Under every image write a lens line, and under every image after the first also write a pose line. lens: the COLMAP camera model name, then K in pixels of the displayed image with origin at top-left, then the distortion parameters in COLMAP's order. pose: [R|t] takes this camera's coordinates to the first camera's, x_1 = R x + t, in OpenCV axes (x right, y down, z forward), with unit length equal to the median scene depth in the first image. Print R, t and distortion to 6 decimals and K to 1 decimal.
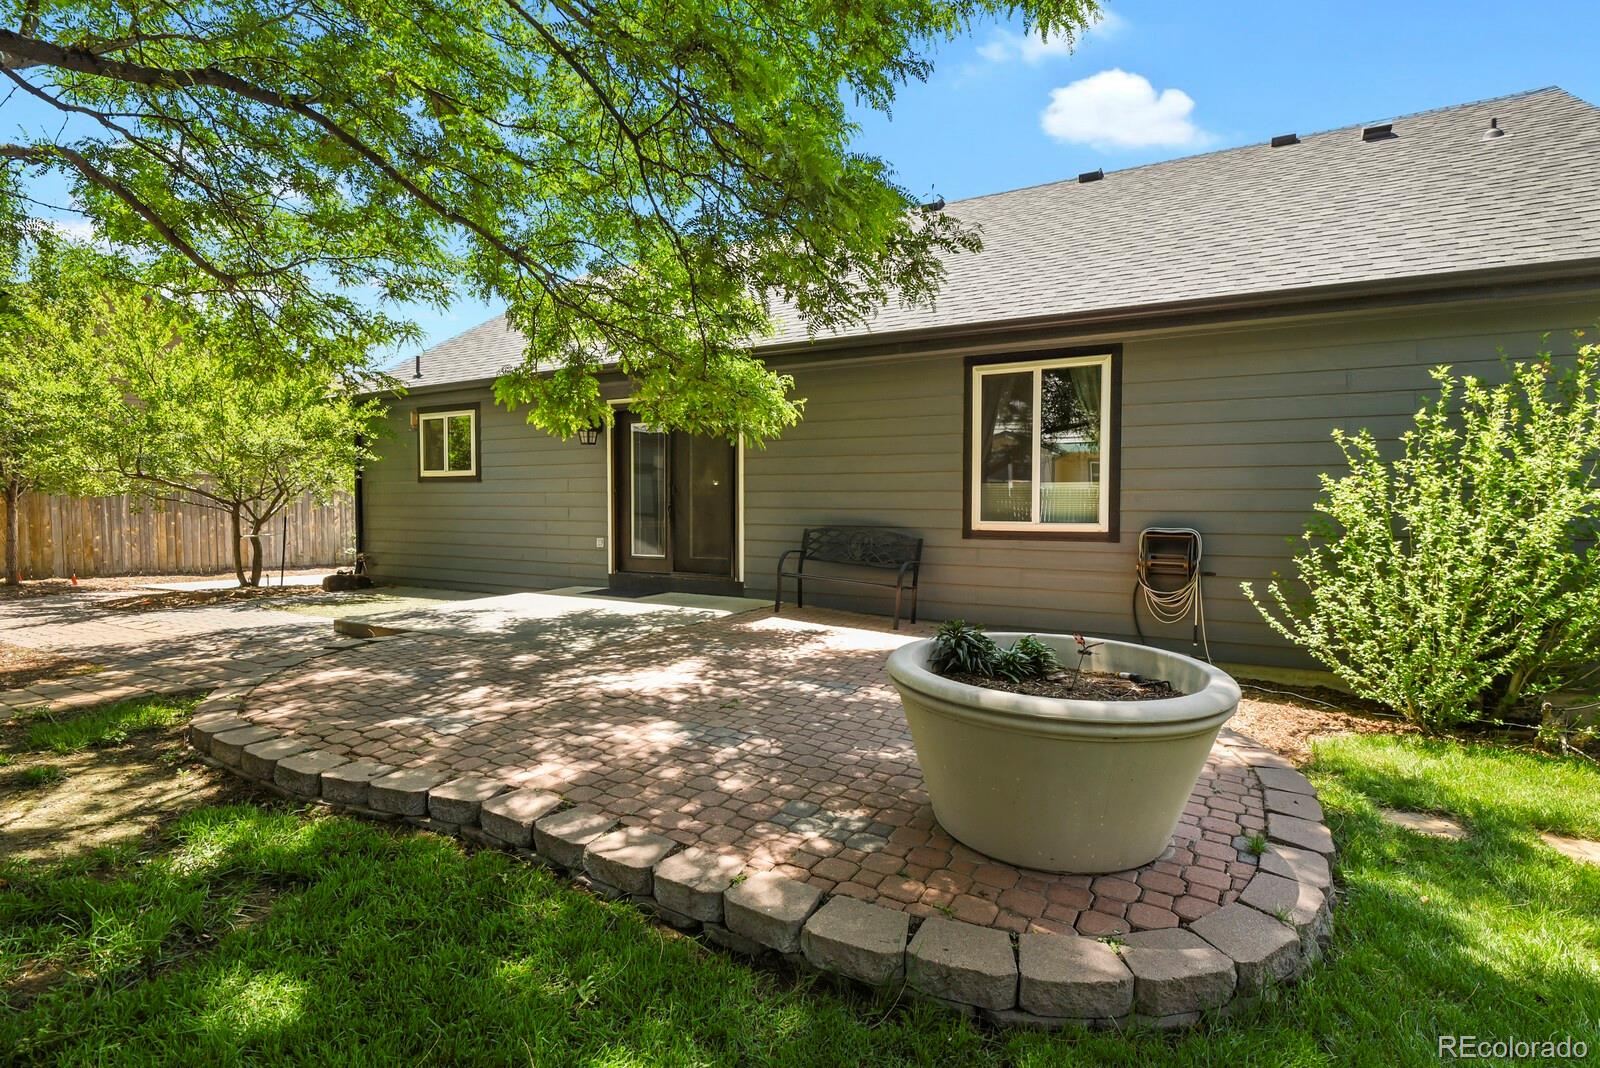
lens RADIAL K [[777.7, 0, 792.3], [0, 777.7, 536.7], [0, 0, 1]] dist [-0.021868, -0.000539]
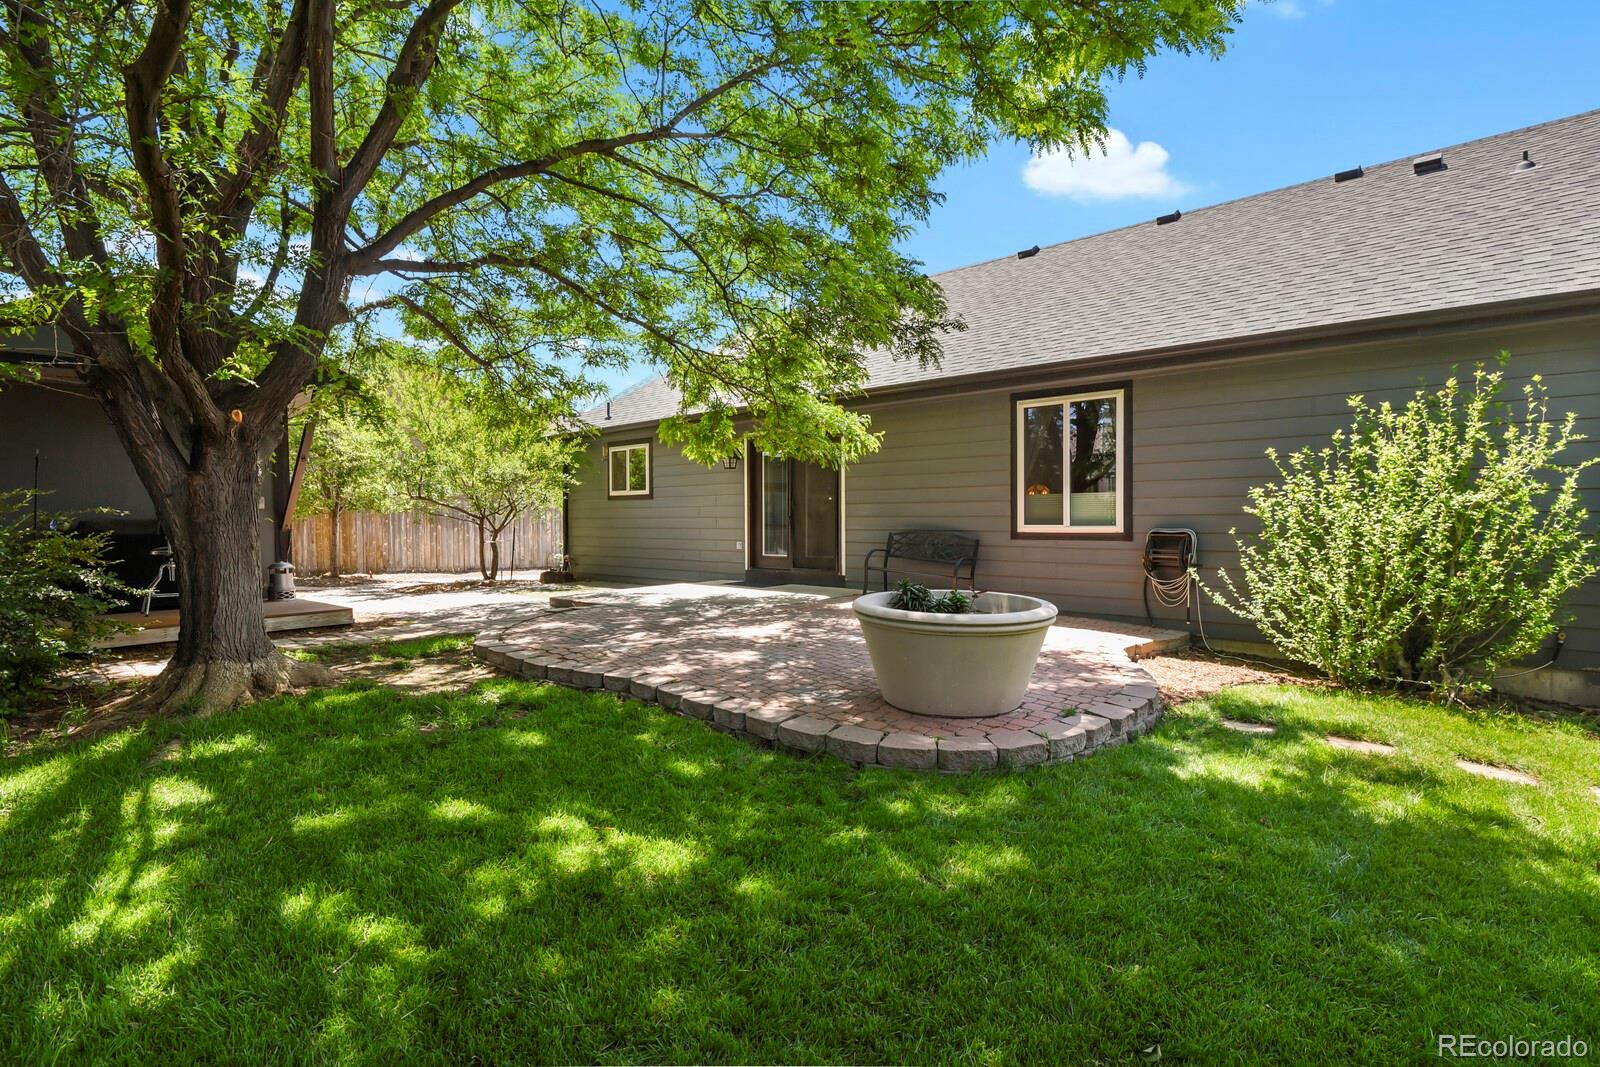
lens RADIAL K [[777.7, 0, 797.0], [0, 777.7, 536.5], [0, 0, 1]] dist [-0.021868, -0.000539]
pose [[0.976194, -0.002566, -0.216886, 0.171117], [-0.001998, 0.999781, -0.020820, 0.027178], [0.216892, 0.020758, 0.975975, -0.318981]]
